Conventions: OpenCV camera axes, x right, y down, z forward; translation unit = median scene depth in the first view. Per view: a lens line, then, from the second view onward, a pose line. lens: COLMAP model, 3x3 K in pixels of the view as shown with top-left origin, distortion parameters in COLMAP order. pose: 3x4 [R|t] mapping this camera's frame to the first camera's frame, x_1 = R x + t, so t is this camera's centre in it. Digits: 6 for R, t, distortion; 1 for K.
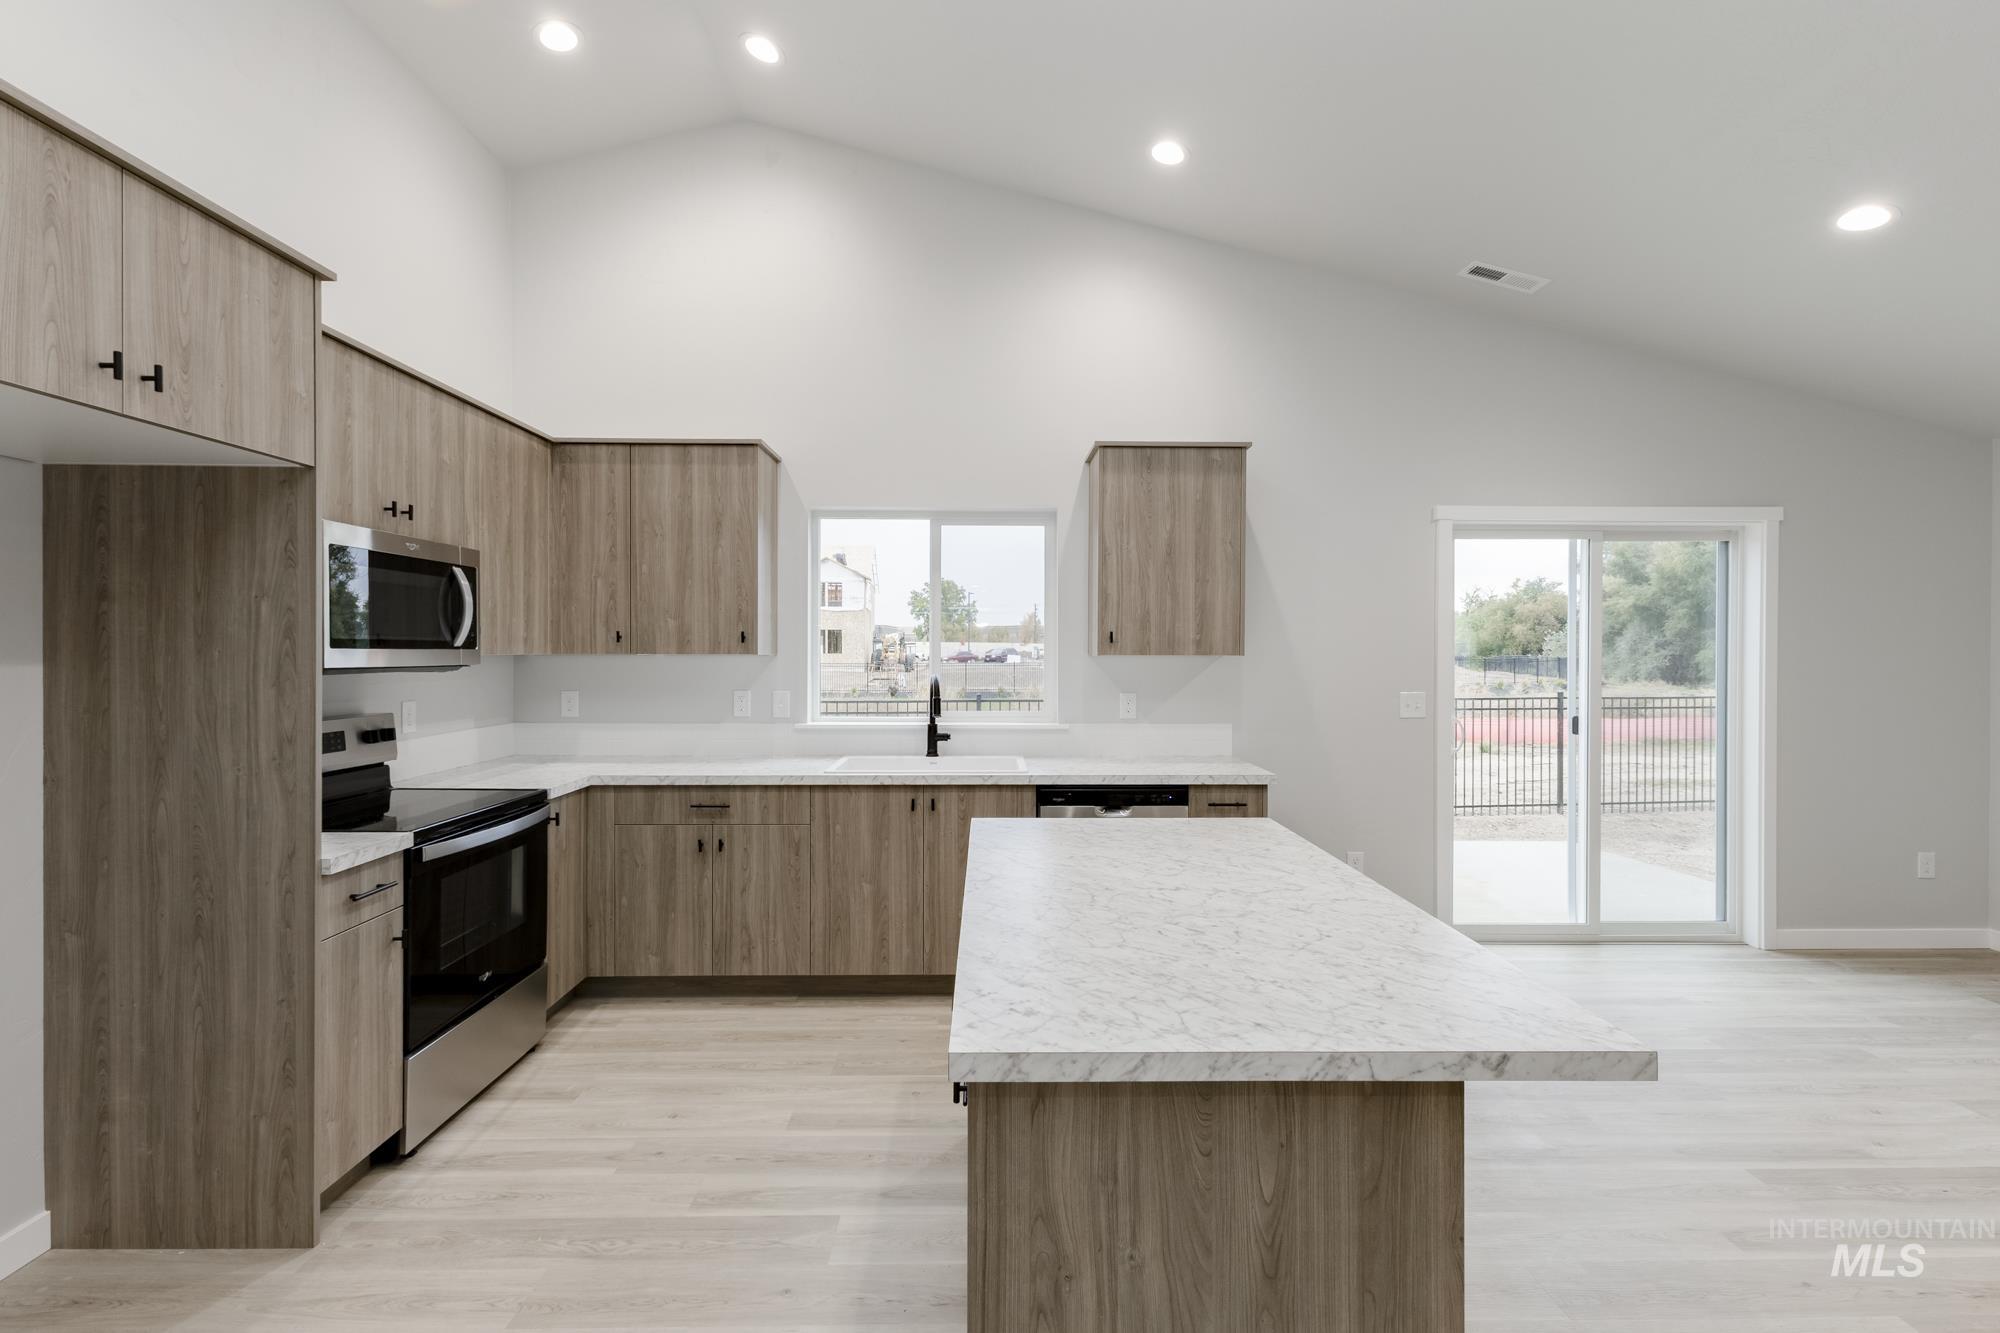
lens RADIAL K [[908.4, 0, 886.8], [0, 908.4, 647.9], [0, 0, 1]] dist [0.009981, -0.003020]
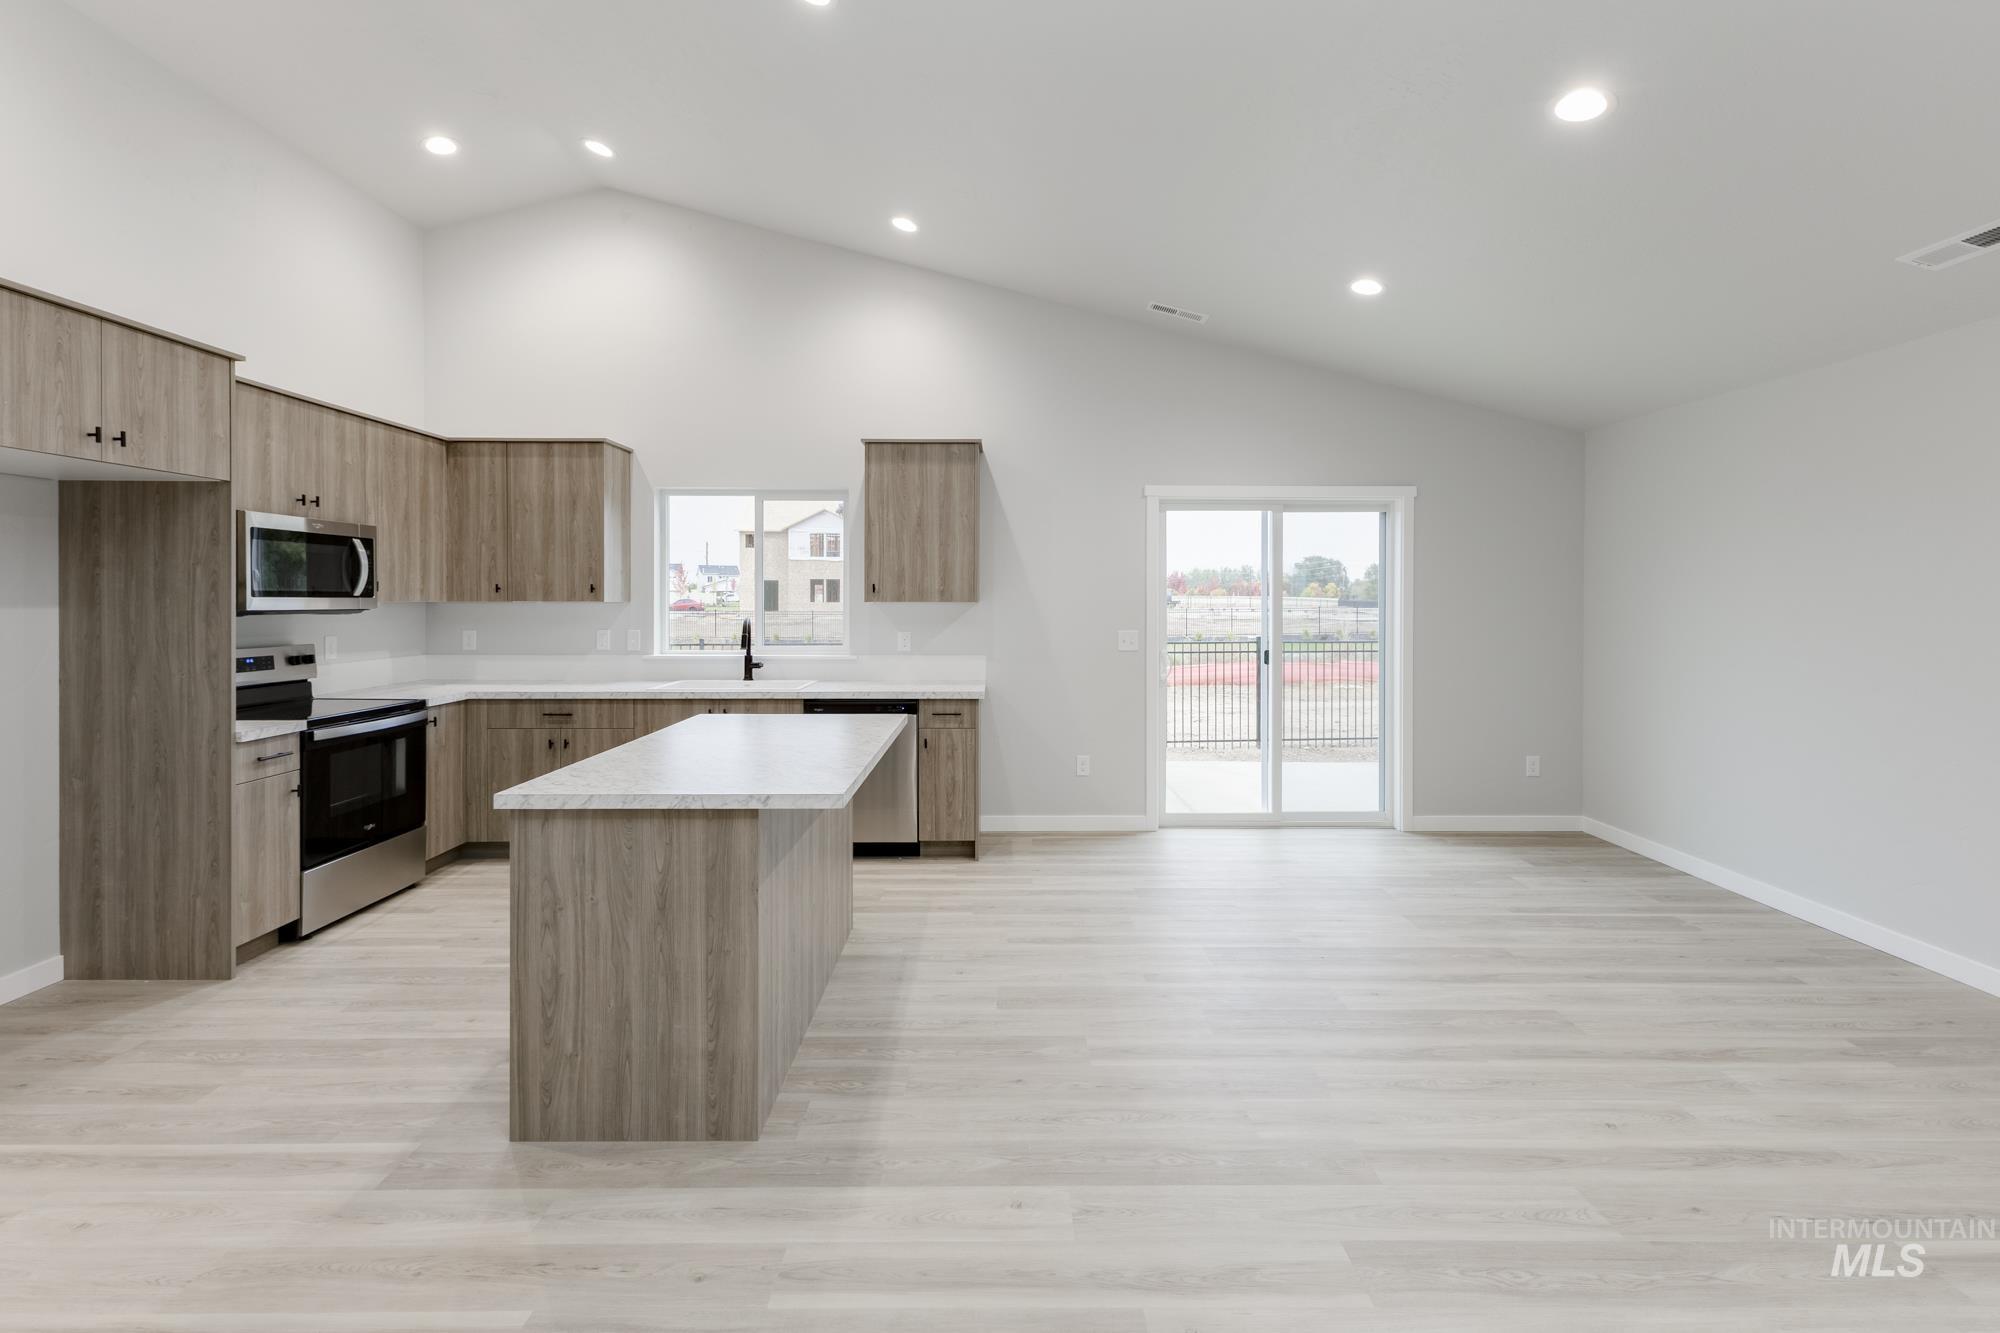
lens RADIAL K [[908.4, 0, 903.9], [0, 908.4, 597.8], [0, 0, 1]] dist [0.009981, -0.003020]
pose [[0.999958, -0.000616, -0.009172, 0.342430], [0.000622, 1.000000, 0.000615, 0.001253], [0.009172, -0.000620, 0.999958, -0.351106]]
